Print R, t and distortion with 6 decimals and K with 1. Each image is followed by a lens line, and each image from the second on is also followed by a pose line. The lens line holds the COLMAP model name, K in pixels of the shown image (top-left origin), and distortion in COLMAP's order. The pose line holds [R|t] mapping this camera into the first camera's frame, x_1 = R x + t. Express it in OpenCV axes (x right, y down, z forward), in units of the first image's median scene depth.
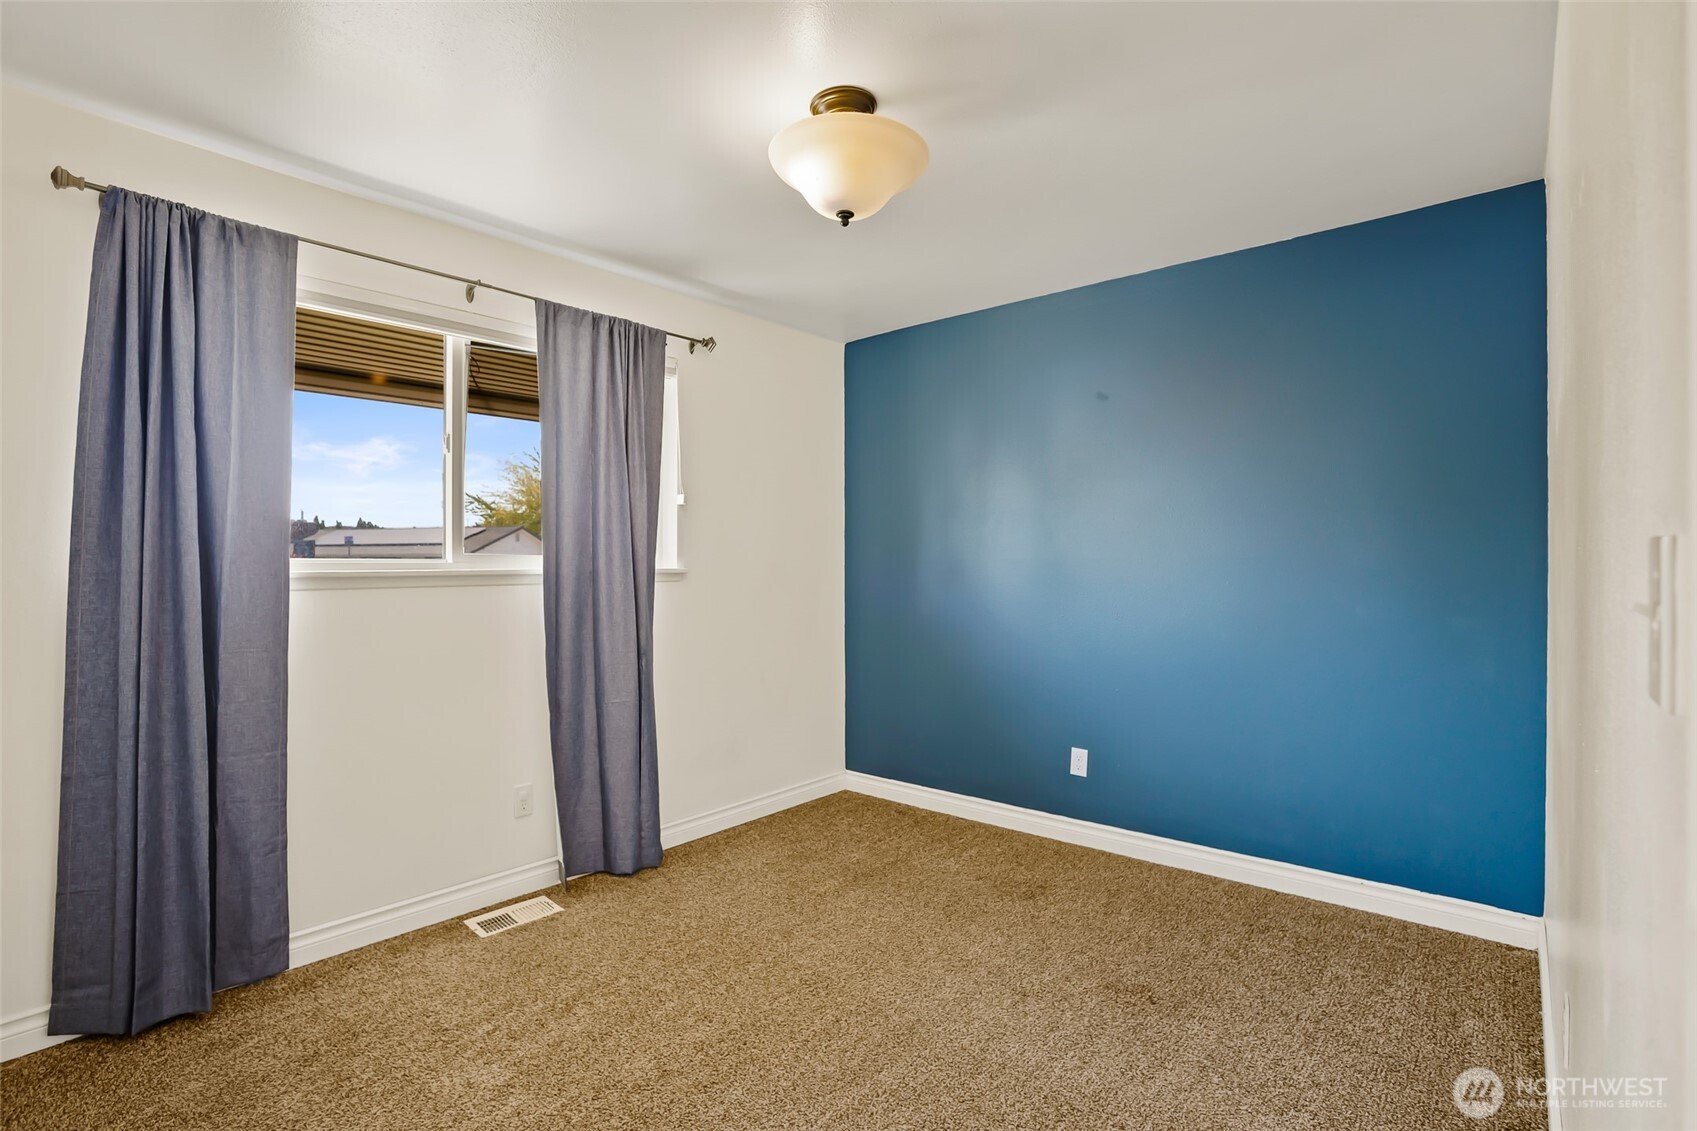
lens RADIAL K [[794.0, 0, 848.5], [0, 794.0, 565.5], [0, 0, 1]] dist [-0.000427, -0.000078]
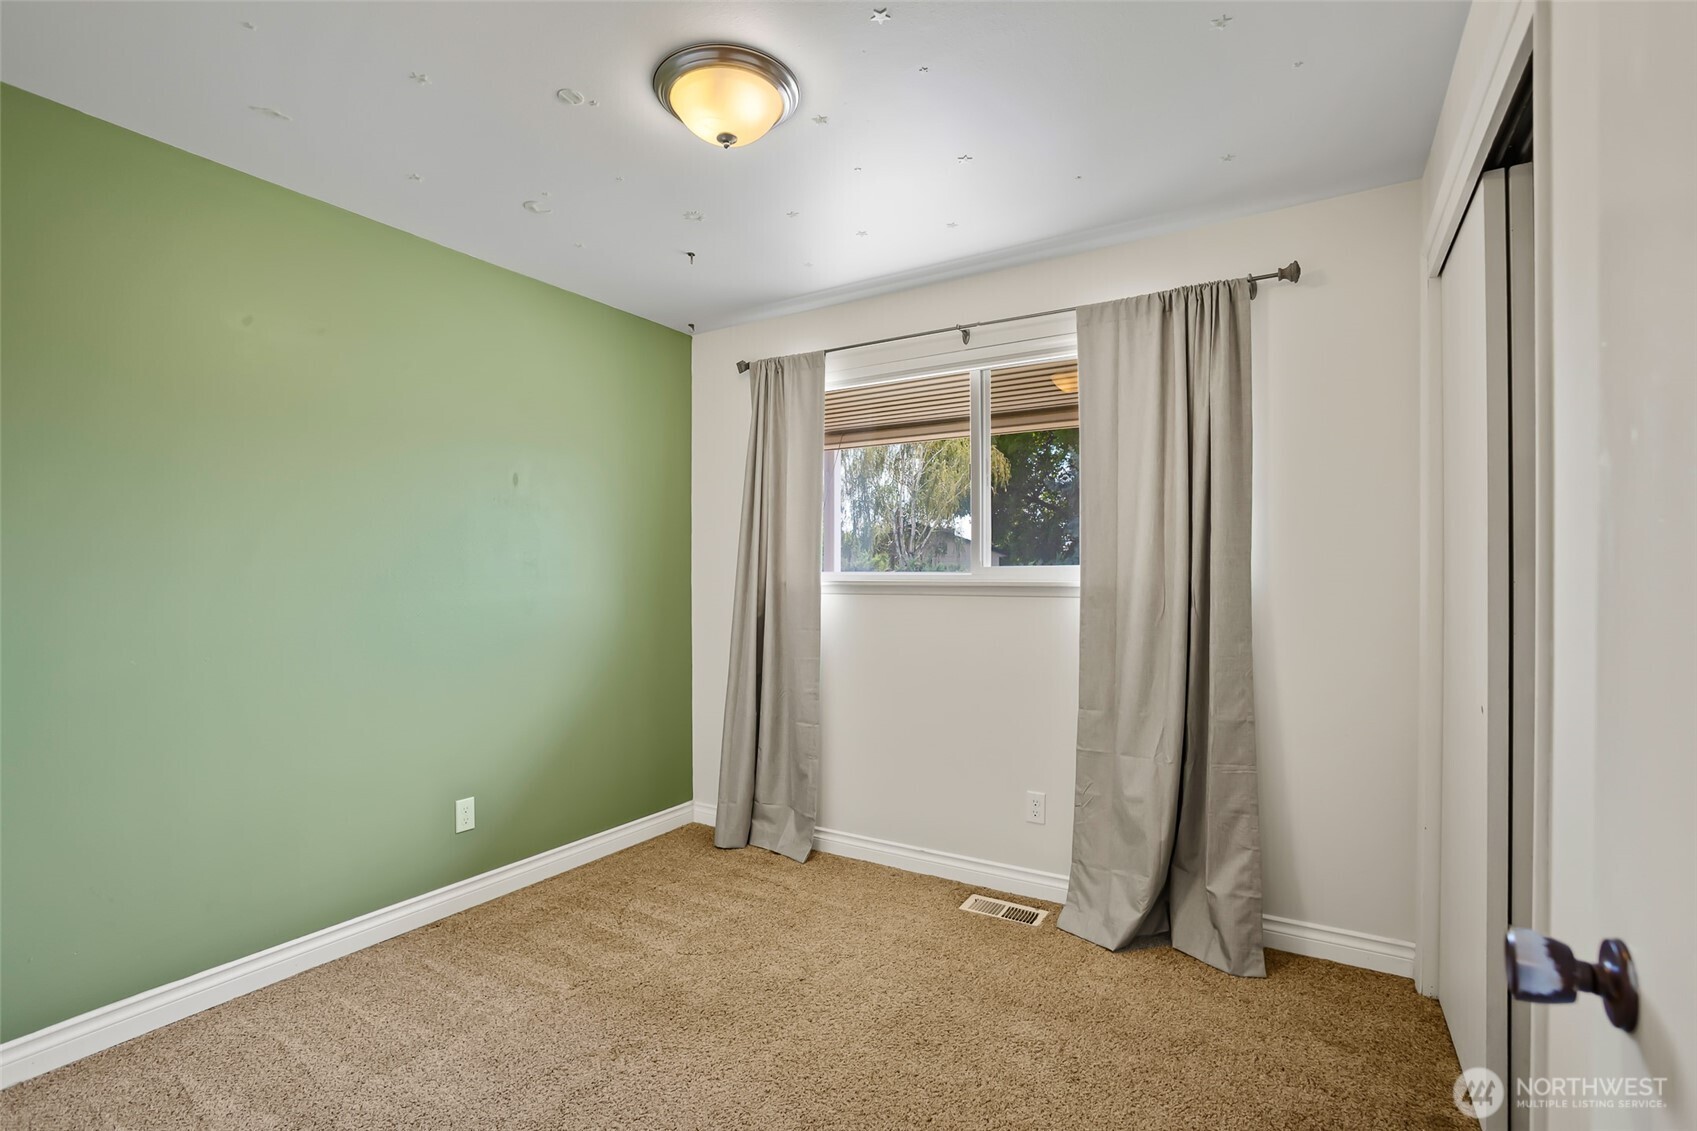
lens RADIAL K [[774.6, 0, 849.5], [0, 774.6, 584.3], [0, 0, 1]] dist [-0.057022, 0.000241]
pose [[0.175418, 0.011300, -0.984429, 0.599665], [-0.005461, 0.999930, 0.010505, -0.001810], [0.984479, 0.003533, 0.175467, 0.679592]]
